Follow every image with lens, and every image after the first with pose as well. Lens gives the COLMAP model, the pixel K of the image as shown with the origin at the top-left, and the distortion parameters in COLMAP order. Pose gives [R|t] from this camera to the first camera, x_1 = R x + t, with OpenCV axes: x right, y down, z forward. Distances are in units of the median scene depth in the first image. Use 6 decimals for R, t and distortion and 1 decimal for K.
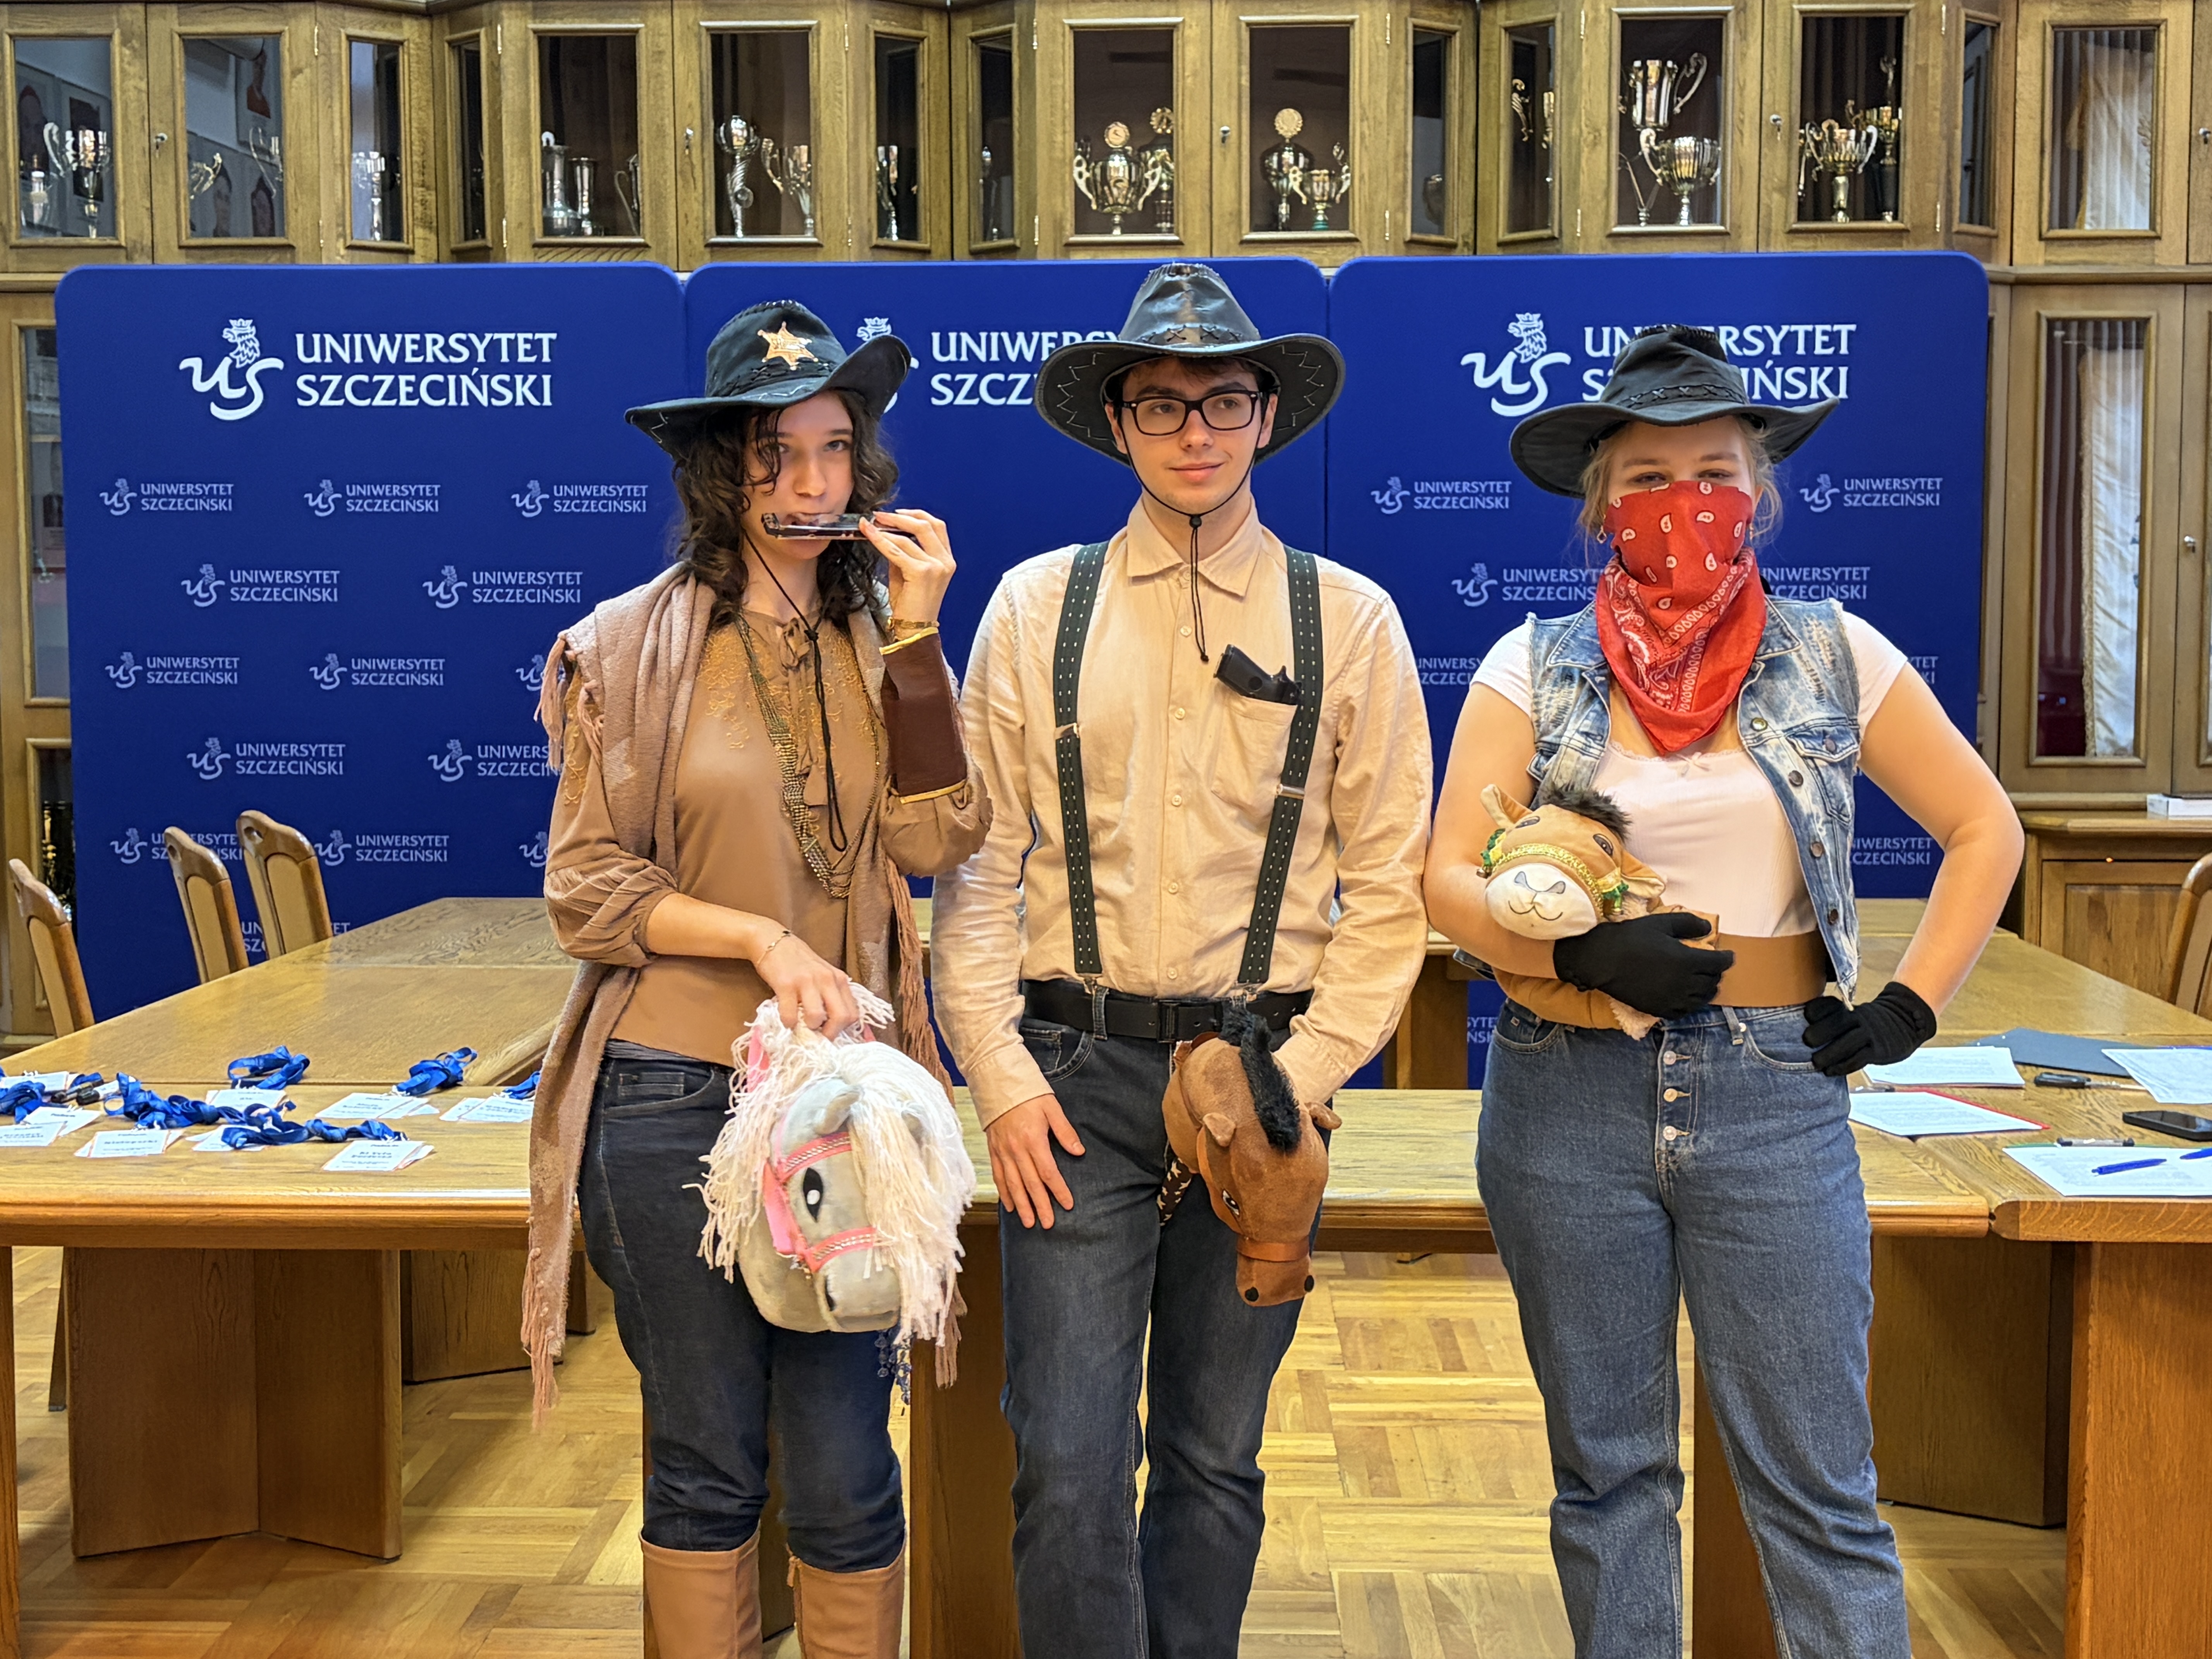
lens RADIAL K [[2899.5, 0, 1102.1], [0, 2899.5, 840.7], [0, 0, 1]] dist [0.025850, 0.000000]
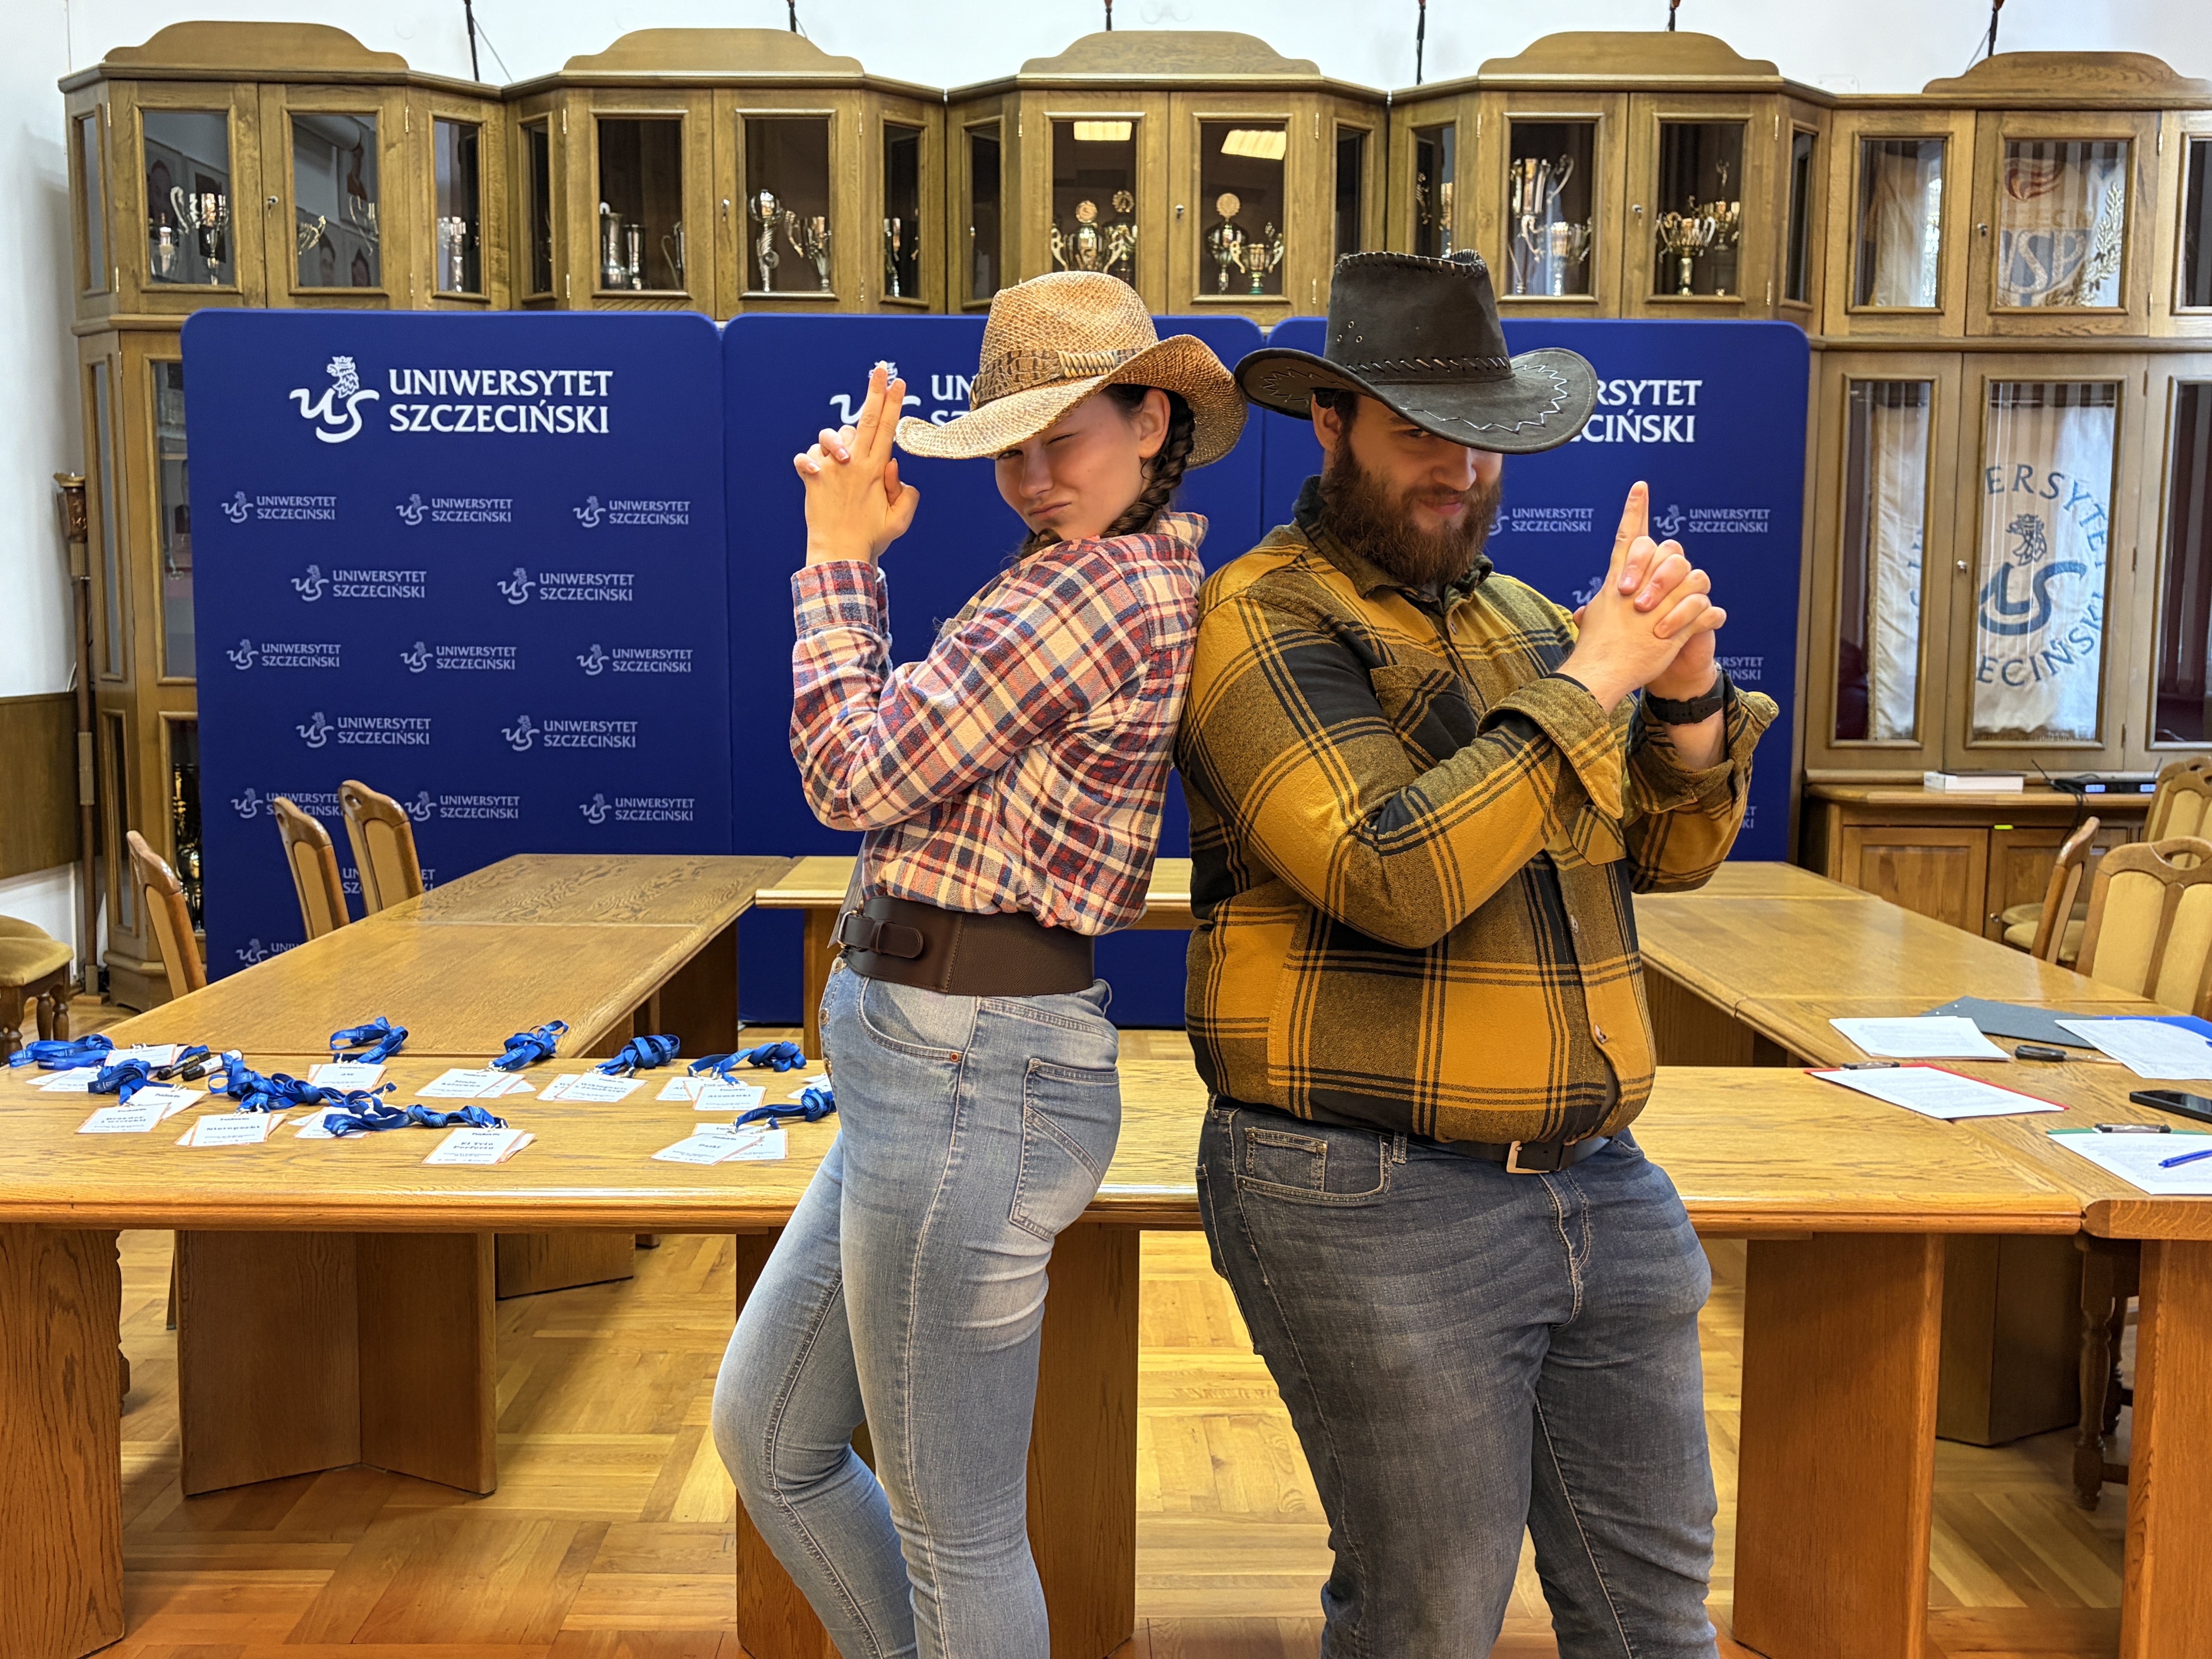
lens RADIAL K [[2192.1, 0, 1101.2], [0, 2192.1, 840.8], [0, 0, 1]] dist [0.004821, 0.000000]
pose [[0.998977, 0.005464, 0.044885, -0.028653], [-0.006568, 0.999679, 0.024488, -0.007334], [-0.044736, -0.024758, 0.998692, 0.097276]]
